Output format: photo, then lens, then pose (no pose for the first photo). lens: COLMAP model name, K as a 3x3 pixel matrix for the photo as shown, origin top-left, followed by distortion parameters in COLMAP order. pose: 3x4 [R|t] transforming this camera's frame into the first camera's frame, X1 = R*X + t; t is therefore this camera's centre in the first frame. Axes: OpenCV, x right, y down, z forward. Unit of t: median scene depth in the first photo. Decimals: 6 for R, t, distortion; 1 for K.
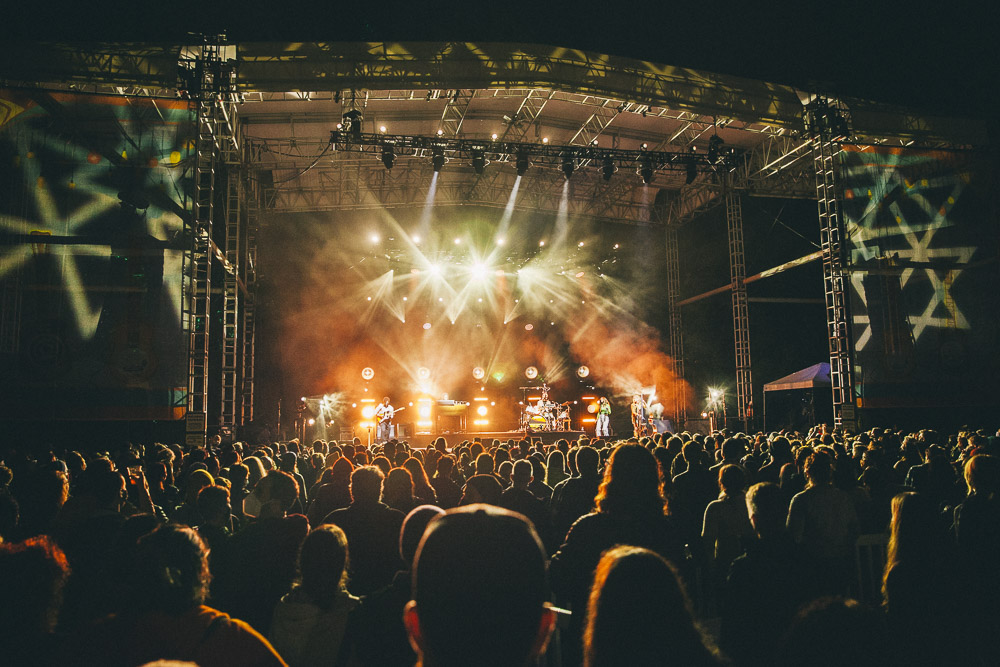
lens RADIAL K [[725.2, 0, 500.0], [0, 725.2, 333.5], [0, 0, 1]] dist [-0.006274, 0.002826]
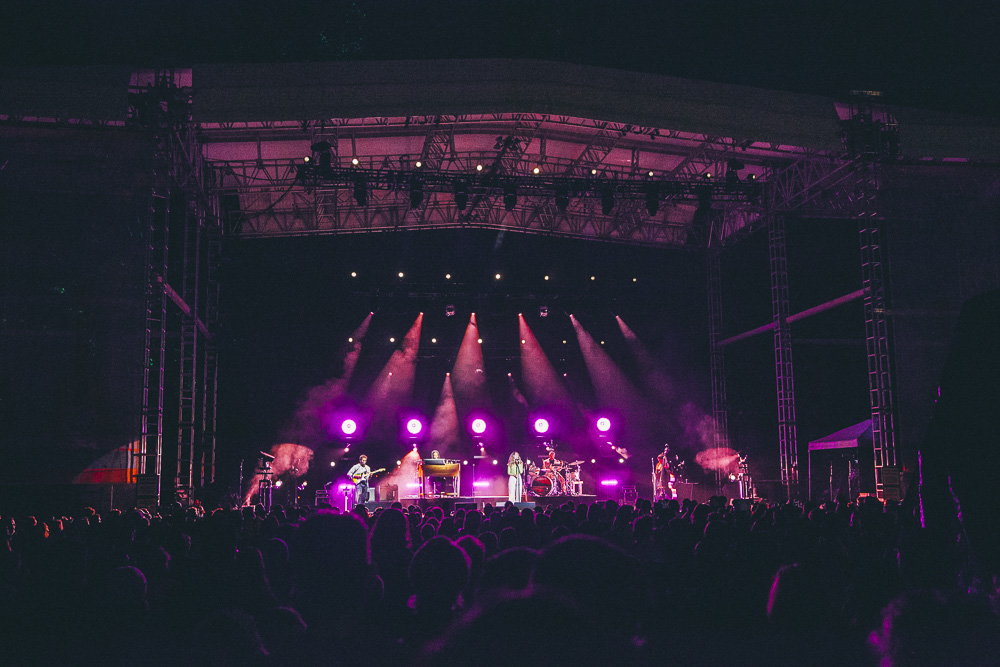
lens RADIAL K [[968.7, 0, 508.3], [0, 968.7, 350.4], [0, 0, 1]] dist [0.105205, -0.015645]
pose [[0.999076, -0.000986, -0.042960, 0.065443], [0.000418, 0.999912, -0.013228, -0.023203], [0.042969, 0.013198, 0.998989, -0.166888]]
